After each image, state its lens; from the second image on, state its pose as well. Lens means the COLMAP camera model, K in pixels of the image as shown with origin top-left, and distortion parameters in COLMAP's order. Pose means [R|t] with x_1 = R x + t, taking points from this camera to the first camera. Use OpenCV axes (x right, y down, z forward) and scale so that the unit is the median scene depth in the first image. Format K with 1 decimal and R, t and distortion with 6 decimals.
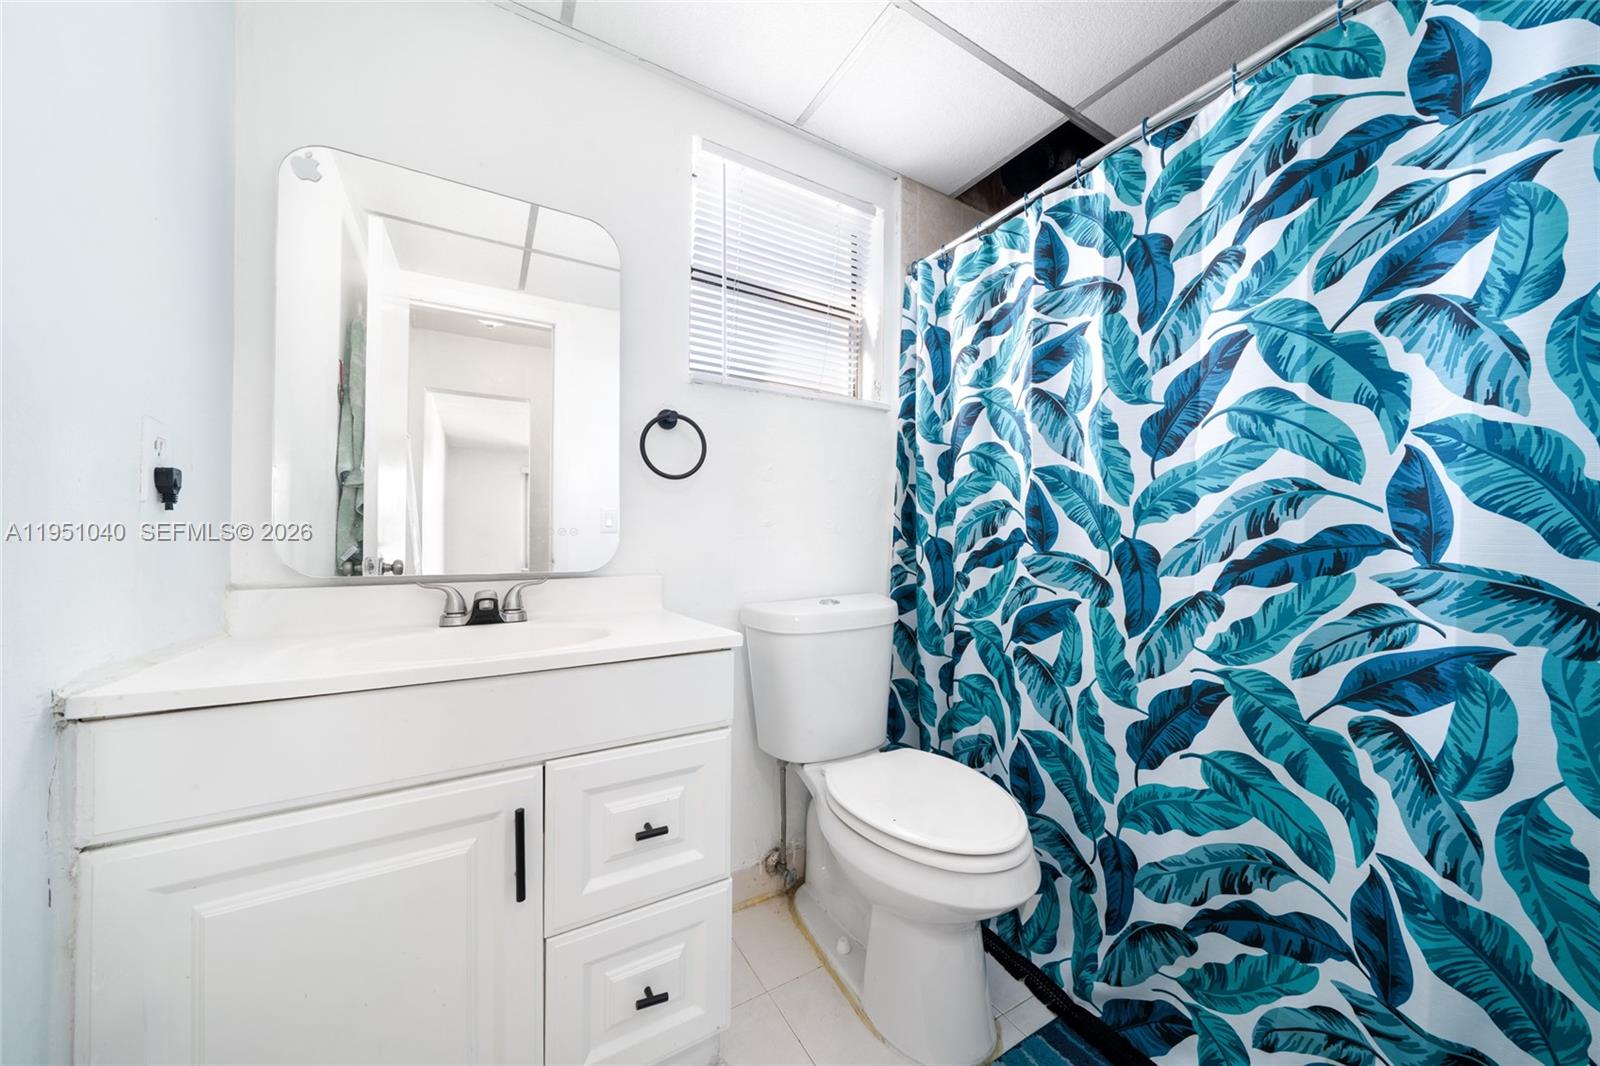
lens RADIAL K [[549.0, 0, 803.1], [0, 549.0, 538.1], [0, 0, 1]] dist [-0.002990, -0.000214]
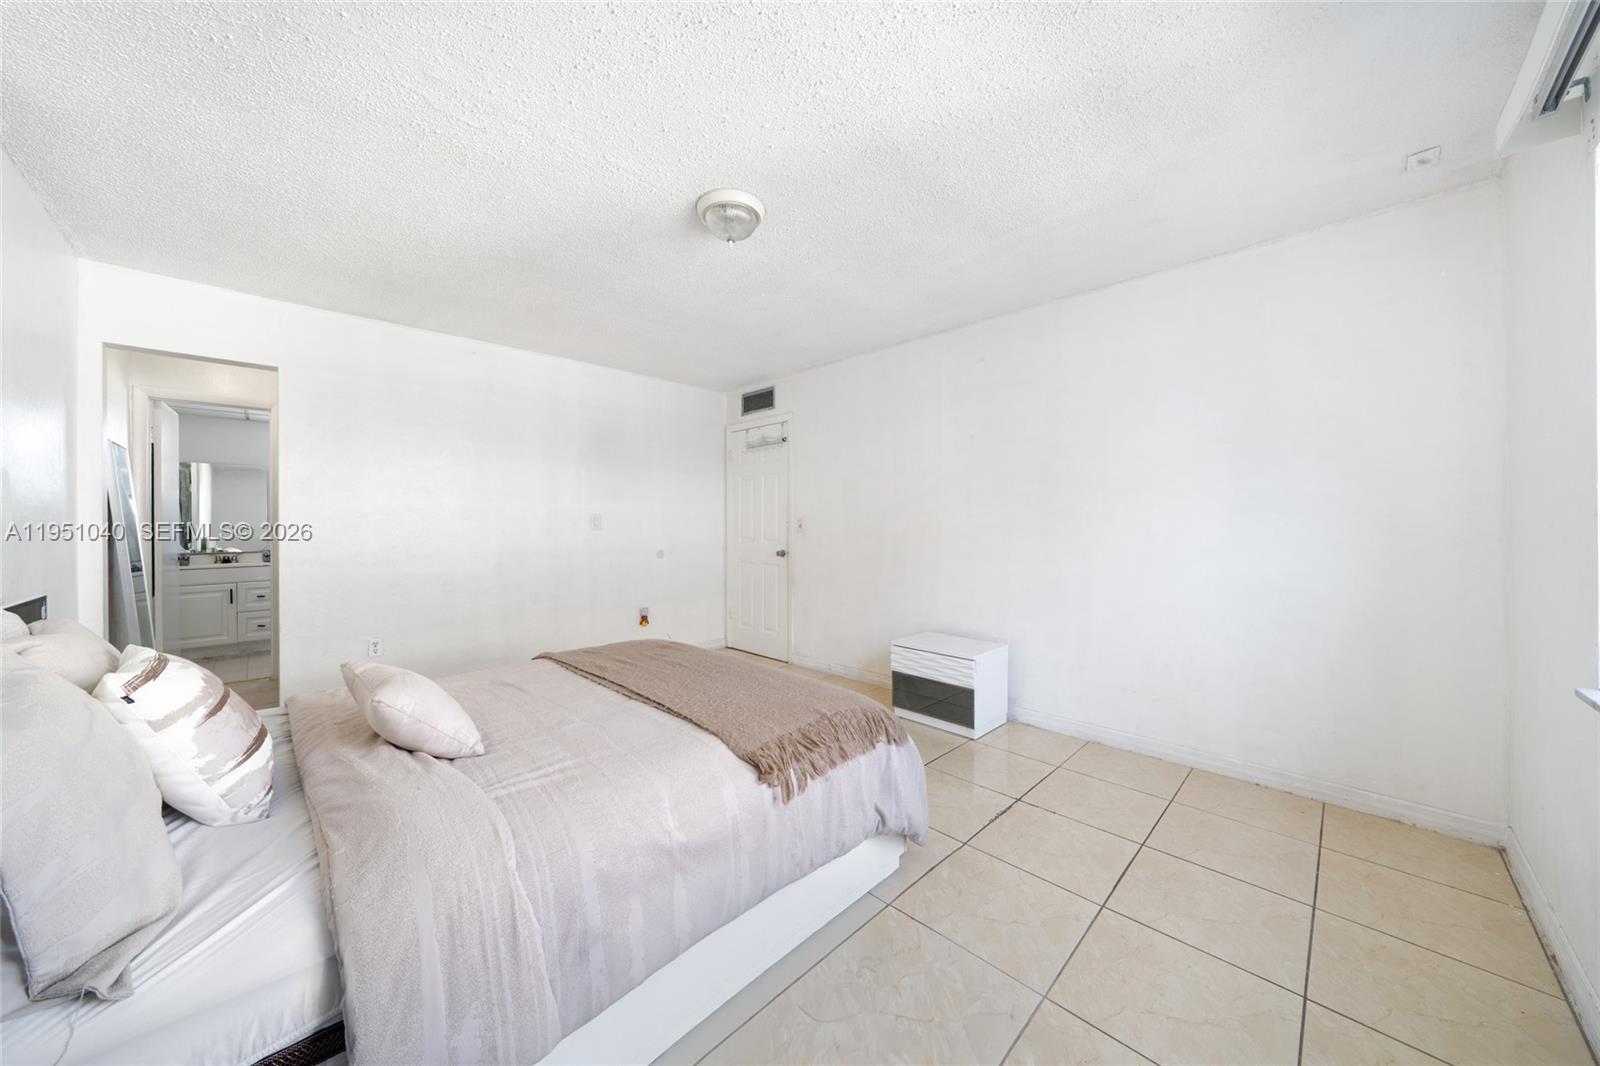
lens RADIAL K [[549.0, 0, 799.2], [0, 549.0, 530.9], [0, 0, 1]] dist [-0.002990, -0.000214]
pose [[0.967824, -0.002523, 0.251614, 3.783190], [-0.001408, 0.999880, 0.015441, -0.248388], [-0.251623, -0.015299, 0.967704, -6.030301]]
